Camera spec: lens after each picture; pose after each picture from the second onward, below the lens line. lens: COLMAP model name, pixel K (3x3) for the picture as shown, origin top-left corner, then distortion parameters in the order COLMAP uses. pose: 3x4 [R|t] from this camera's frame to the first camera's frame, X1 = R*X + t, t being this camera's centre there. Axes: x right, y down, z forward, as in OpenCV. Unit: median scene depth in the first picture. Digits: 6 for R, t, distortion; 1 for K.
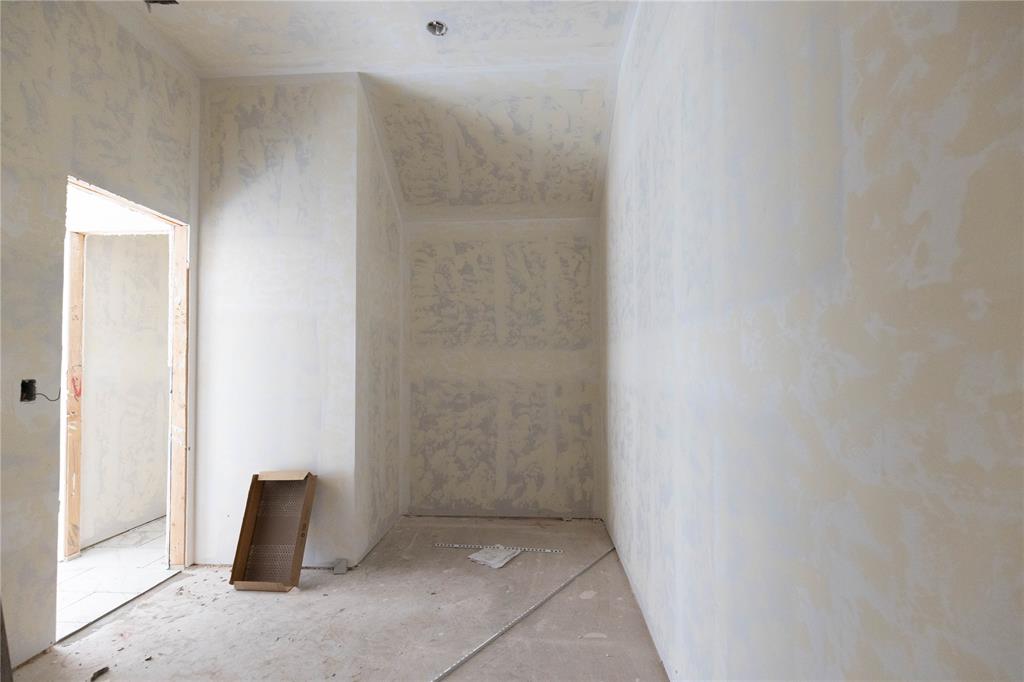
lens RADIAL K [[468.1, 0, 509.4], [0, 468.1, 345.5], [0, 0, 1]] dist [0.006162, -0.000769]
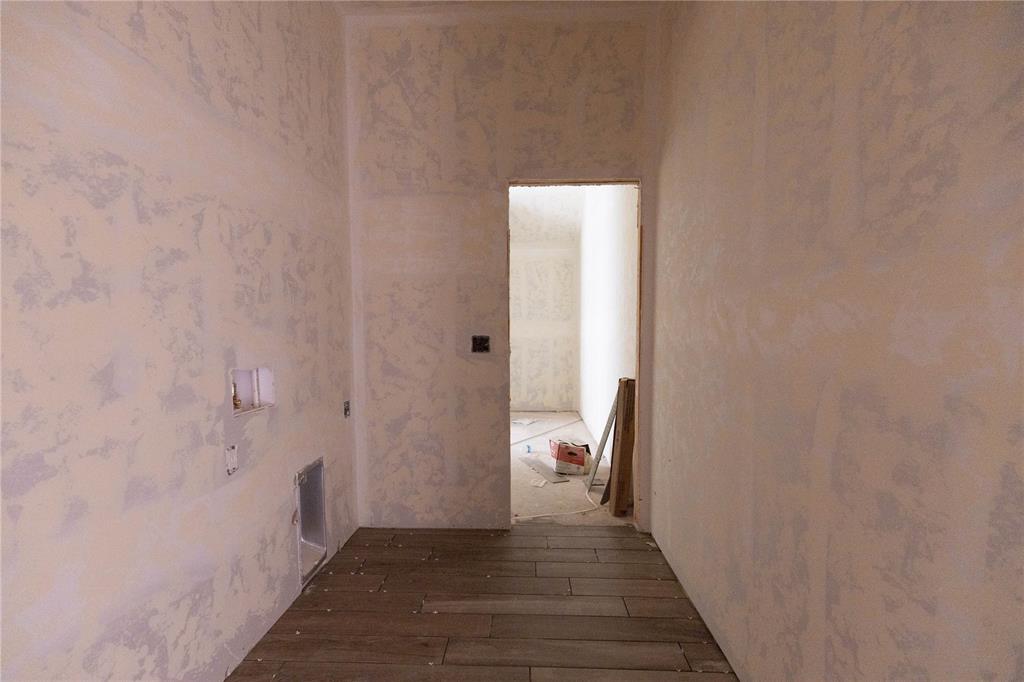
lens RADIAL K [[468.1, 0, 513.6], [0, 468.1, 341.4], [0, 0, 1]] dist [0.006162, -0.000769]
pose [[0.999286, 0.000143, 0.037774, -0.128385], [-0.002458, 0.998120, 0.061239, -0.025157], [-0.037694, -0.061288, 0.997408, -0.843127]]
